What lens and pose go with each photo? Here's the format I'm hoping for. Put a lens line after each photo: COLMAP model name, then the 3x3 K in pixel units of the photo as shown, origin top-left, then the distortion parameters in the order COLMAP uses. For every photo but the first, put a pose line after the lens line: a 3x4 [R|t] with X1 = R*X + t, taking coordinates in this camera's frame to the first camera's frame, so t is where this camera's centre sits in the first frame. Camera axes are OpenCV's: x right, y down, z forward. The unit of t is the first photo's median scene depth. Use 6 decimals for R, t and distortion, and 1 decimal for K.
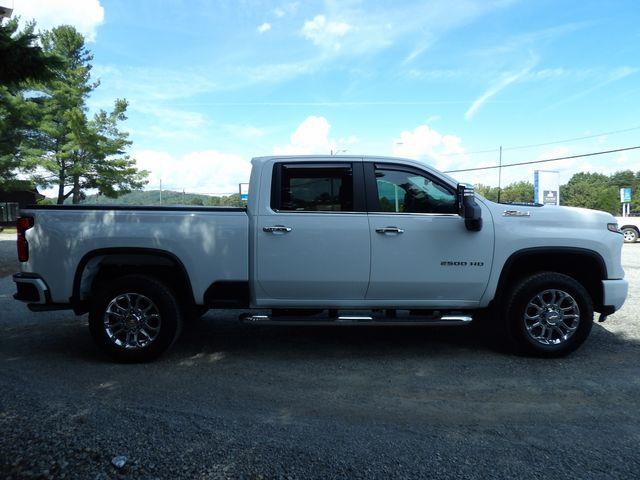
lens RADIAL K [[452.3, 0, 323.3], [0, 452.3, 241.5], [0, 0, 1]] dist [-0.021772, 0.026475]
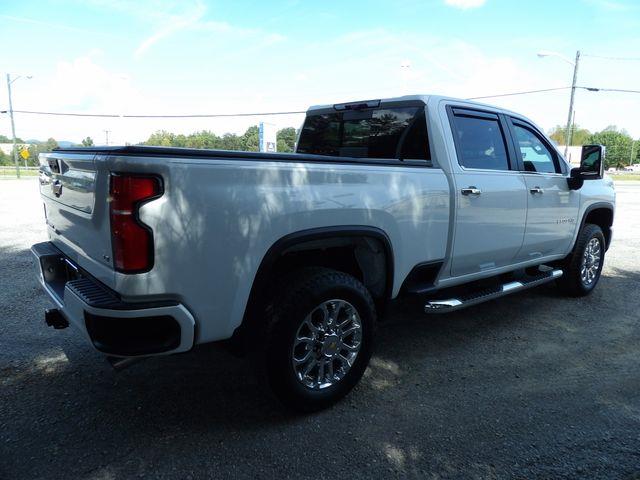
lens RADIAL K [[452.3, 0, 322.1], [0, 452.3, 240.7], [0, 0, 1]] dist [-0.021772, 0.026475]
pose [[0.778272, -0.086247, 0.621977, -0.805575], [0.015401, 0.992846, 0.118403, -0.038881], [-0.627739, -0.082571, 0.774032, 0.535321]]
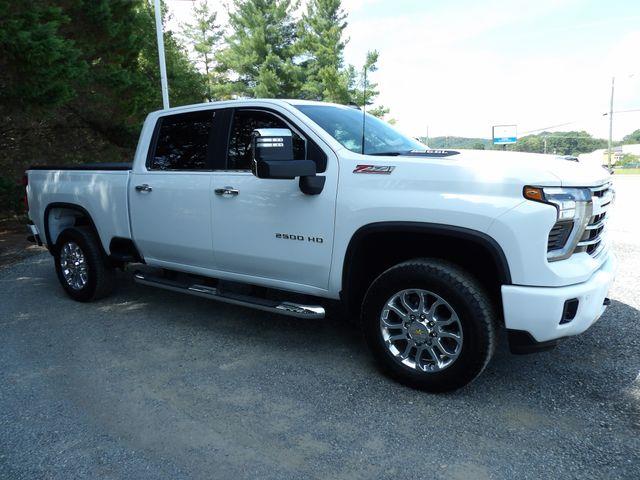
lens RADIAL K [[452.3, 0, 324.5], [0, 452.3, 238.4], [0, 0, 1]] dist [-0.021772, 0.026475]
pose [[0.825425, 0.075793, -0.559400, 0.762763], [-0.012979, 0.993232, 0.115421, -0.037203], [0.564362, -0.088011, 0.820822, 0.411461]]
